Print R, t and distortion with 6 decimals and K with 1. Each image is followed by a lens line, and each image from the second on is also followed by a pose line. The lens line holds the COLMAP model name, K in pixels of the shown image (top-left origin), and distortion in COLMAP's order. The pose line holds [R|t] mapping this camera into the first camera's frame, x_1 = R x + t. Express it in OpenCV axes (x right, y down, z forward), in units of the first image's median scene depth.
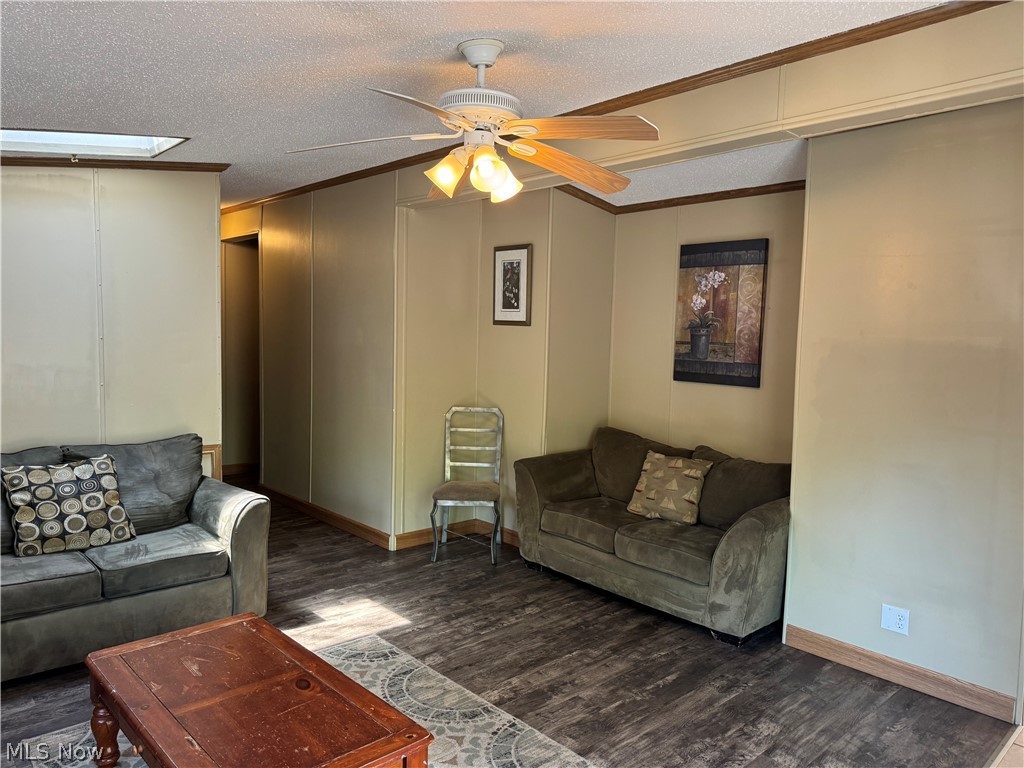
lens RADIAL K [[731.1, 0, 512.4], [0, 731.1, 384.7], [0, 0, 1]] dist [0.038602, -0.015514]
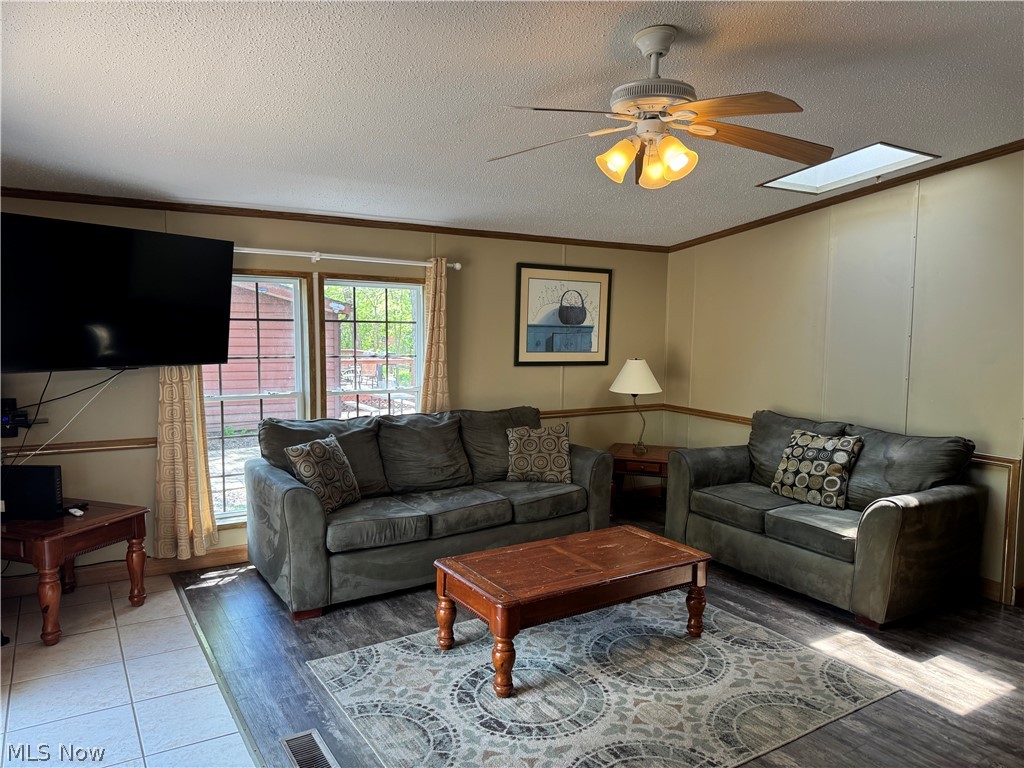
lens RADIAL K [[731.1, 0, 513.0], [0, 731.1, 387.0], [0, 0, 1]] dist [0.038602, -0.015514]
pose [[-0.183581, 0.061772, -0.981062, 0.708726], [-0.086483, 0.993139, 0.078716, -0.026323], [0.979193, 0.099296, -0.176979, 0.707766]]
